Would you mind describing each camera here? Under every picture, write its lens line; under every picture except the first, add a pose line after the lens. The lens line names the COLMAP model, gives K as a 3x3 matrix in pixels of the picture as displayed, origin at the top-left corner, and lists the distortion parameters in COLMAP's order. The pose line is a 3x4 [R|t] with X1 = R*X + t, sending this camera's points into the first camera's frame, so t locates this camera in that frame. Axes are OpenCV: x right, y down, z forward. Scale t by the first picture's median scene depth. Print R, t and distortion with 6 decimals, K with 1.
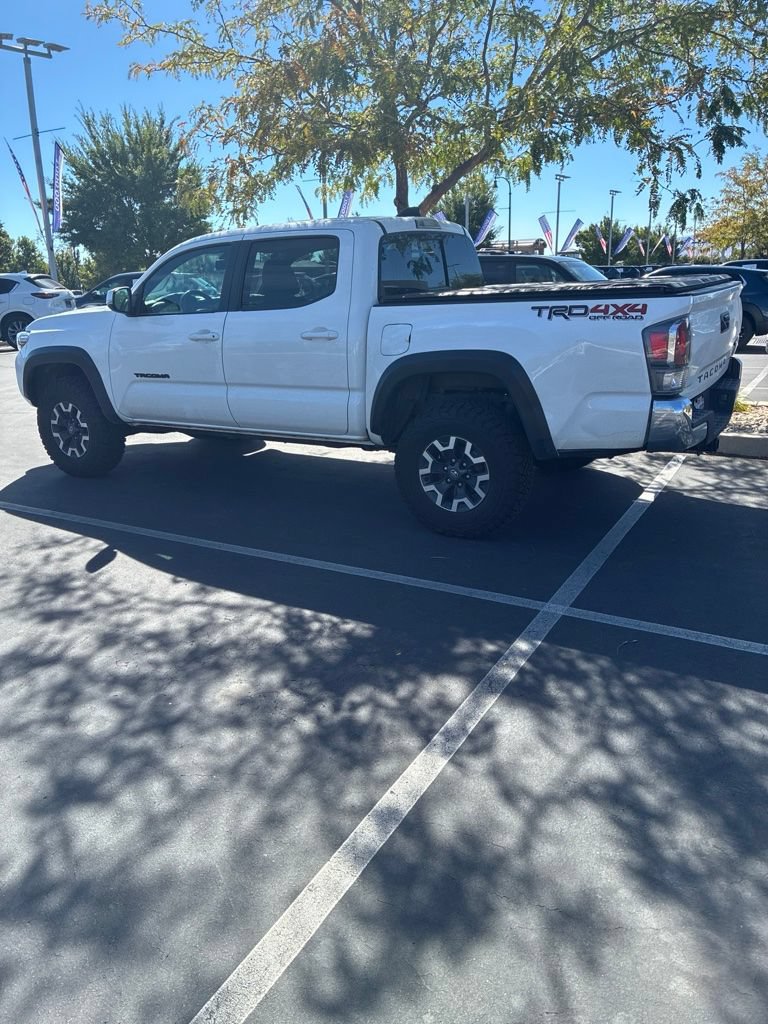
lens RADIAL K [[771.4, 0, 377.2], [0, 771.4, 491.3], [0, 0, 1]] dist [0.059035, -0.080410]
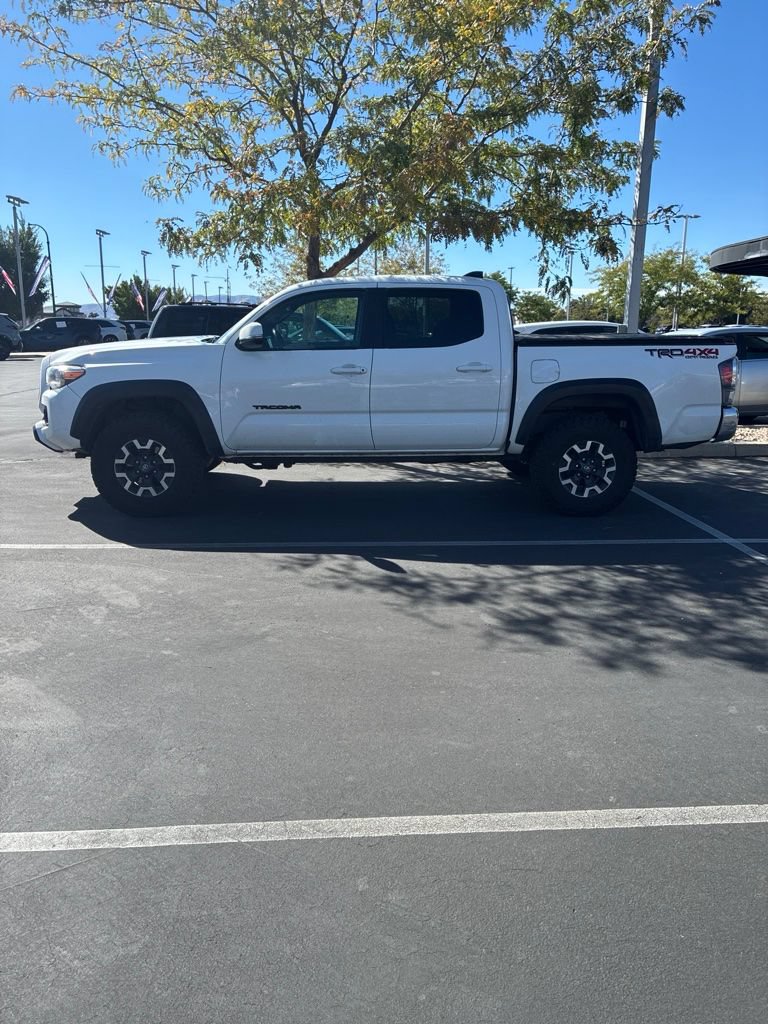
lens RADIAL K [[771.4, 0, 377.2], [0, 771.4, 491.3], [0, 0, 1]] dist [0.059035, -0.080410]
pose [[0.819994, -0.076279, 0.567267, -1.120829], [0.115184, 0.992796, -0.033001, 0.021797], [-0.560663, 0.092401, 0.822872, 0.096904]]
